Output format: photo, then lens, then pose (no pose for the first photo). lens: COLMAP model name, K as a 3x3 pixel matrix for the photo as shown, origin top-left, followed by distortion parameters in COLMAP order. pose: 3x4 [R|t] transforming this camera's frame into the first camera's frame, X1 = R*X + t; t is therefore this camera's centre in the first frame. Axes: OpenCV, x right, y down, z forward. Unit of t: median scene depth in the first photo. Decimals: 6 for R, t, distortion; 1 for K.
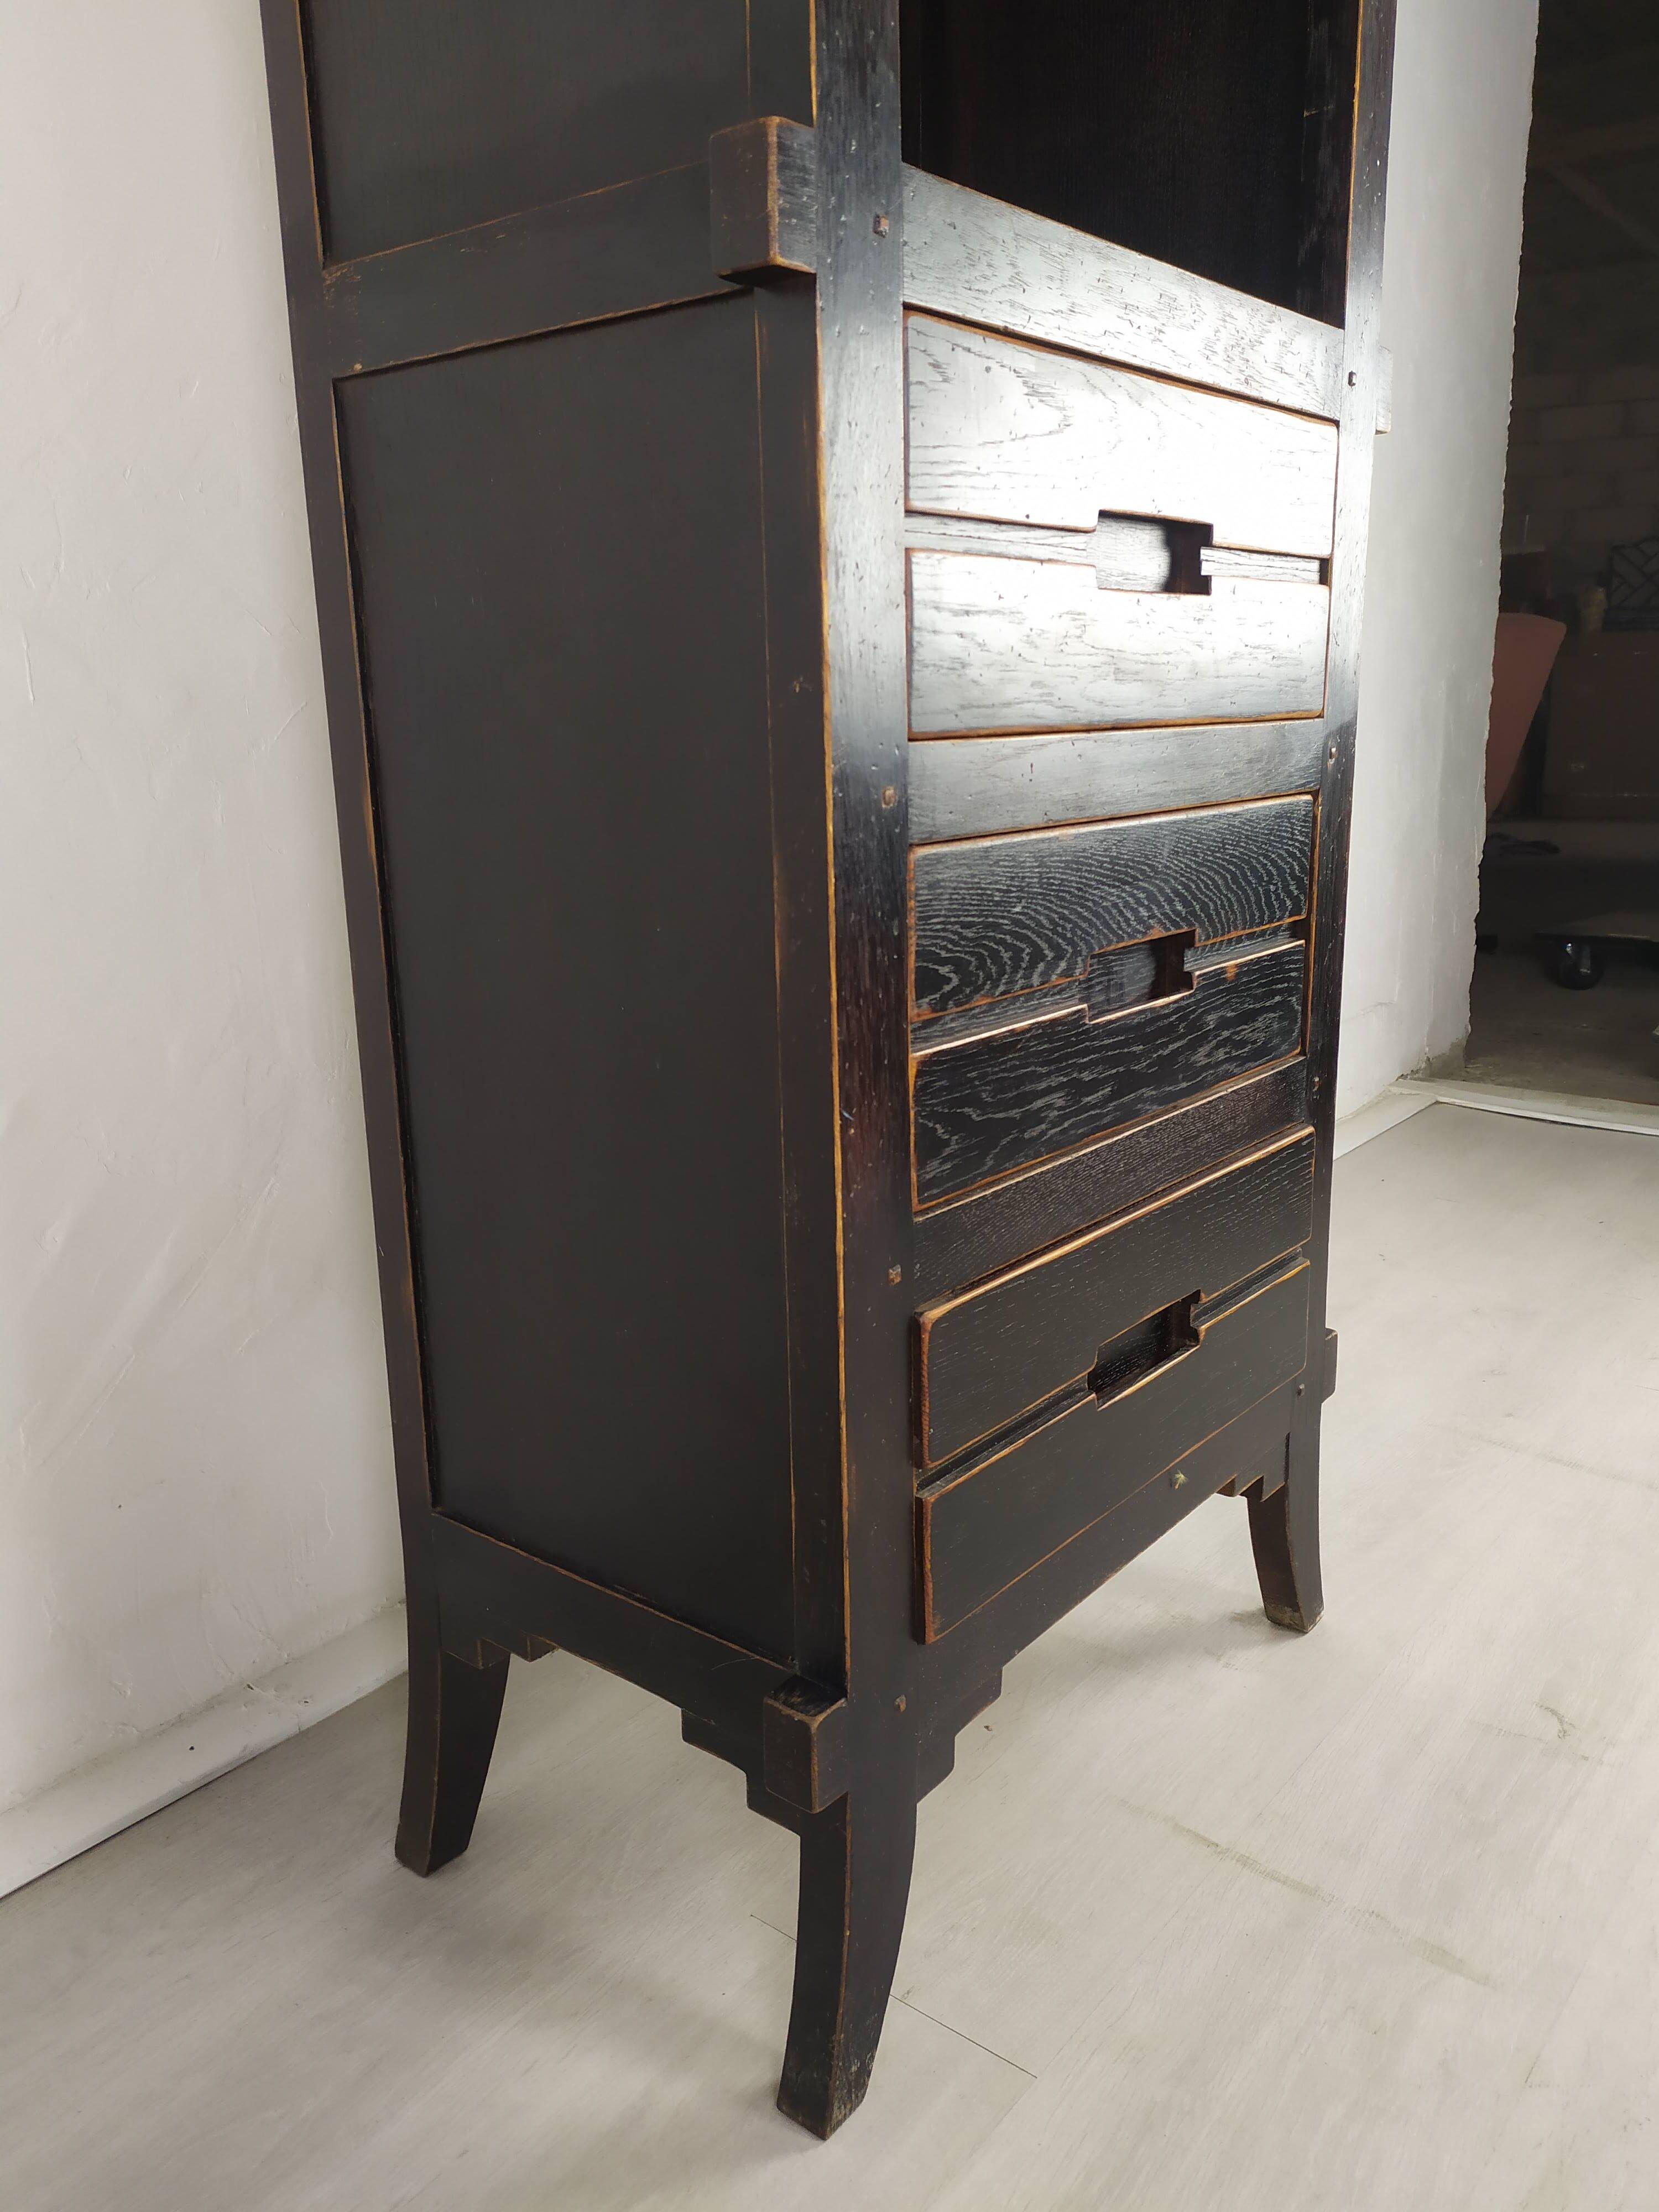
lens RADIAL K [[1659.7, 0, 829.5], [0, 1659.7, 1106.0], [0, 0, 1]] dist [0.051802, -0.045676]
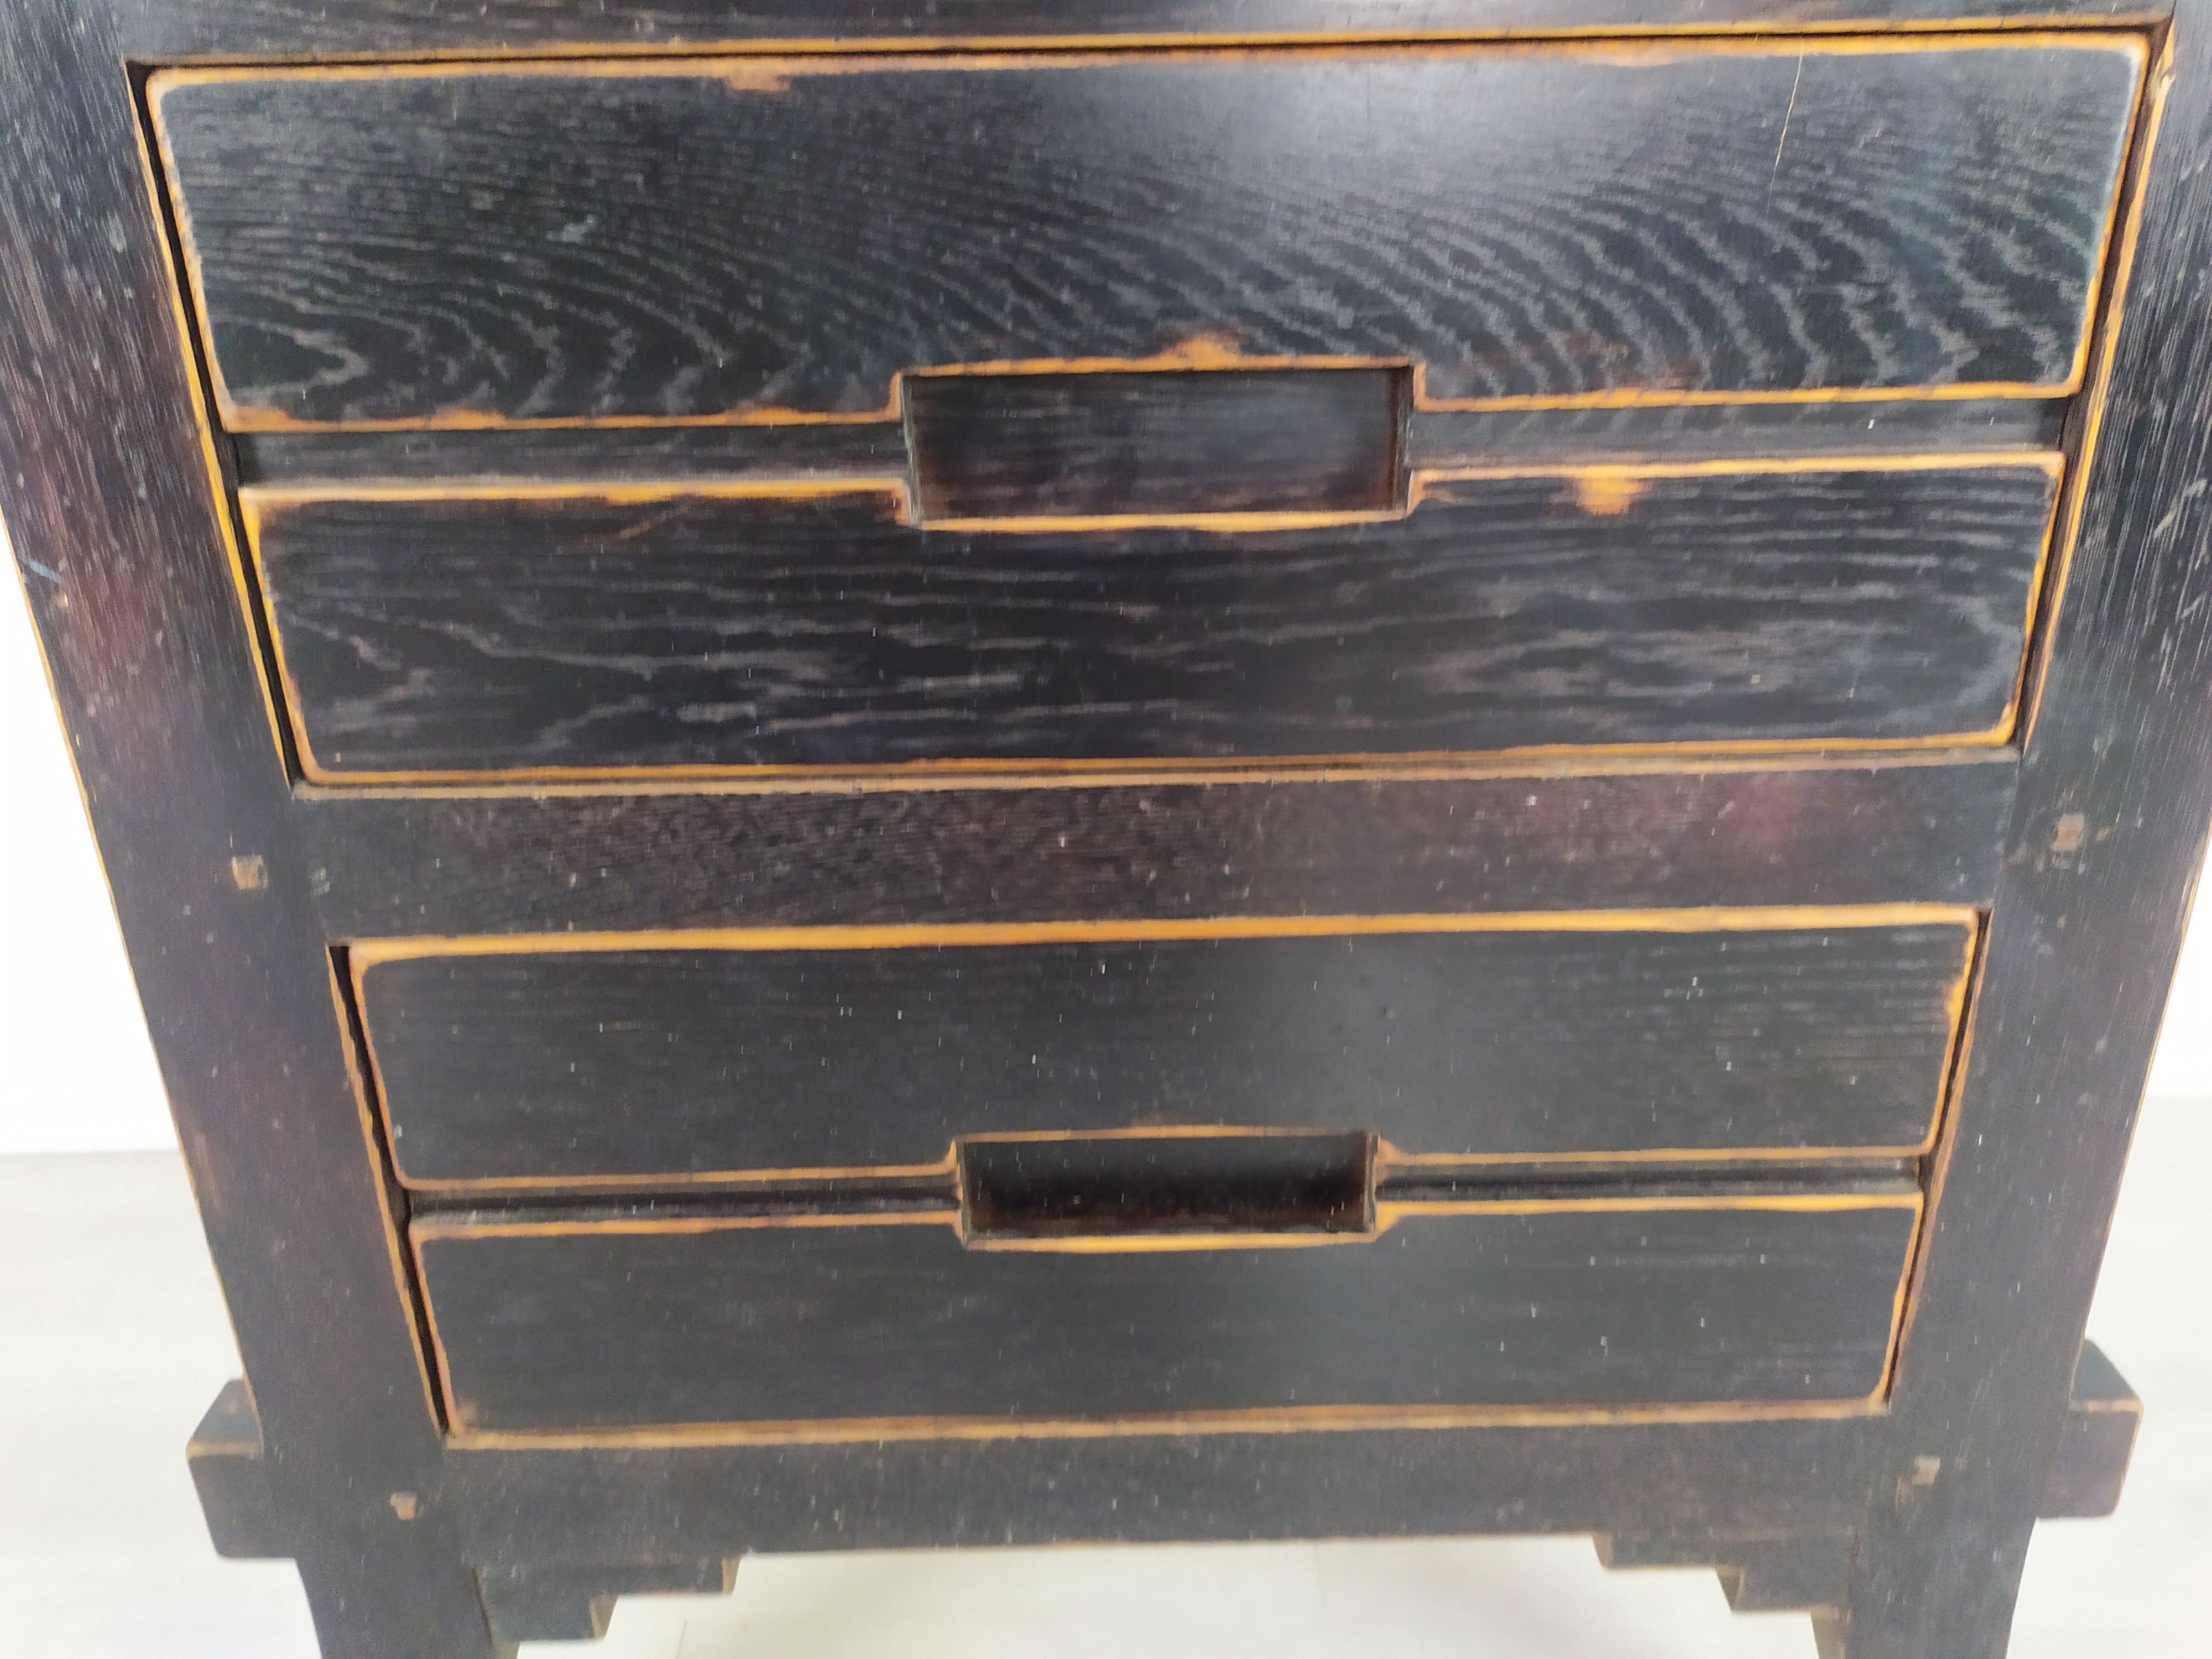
lens RADIAL K [[1722.4, 0, 1127.6], [0, 1722.4, 777.7], [0, 0, 1]] dist [0.053962, -0.071531]
pose [[0.637416, 0.318507, -0.701608, 0.559628], [-0.176577, 0.946714, 0.269356, -0.124546], [0.750014, -0.047804, 0.659692, 0.735723]]
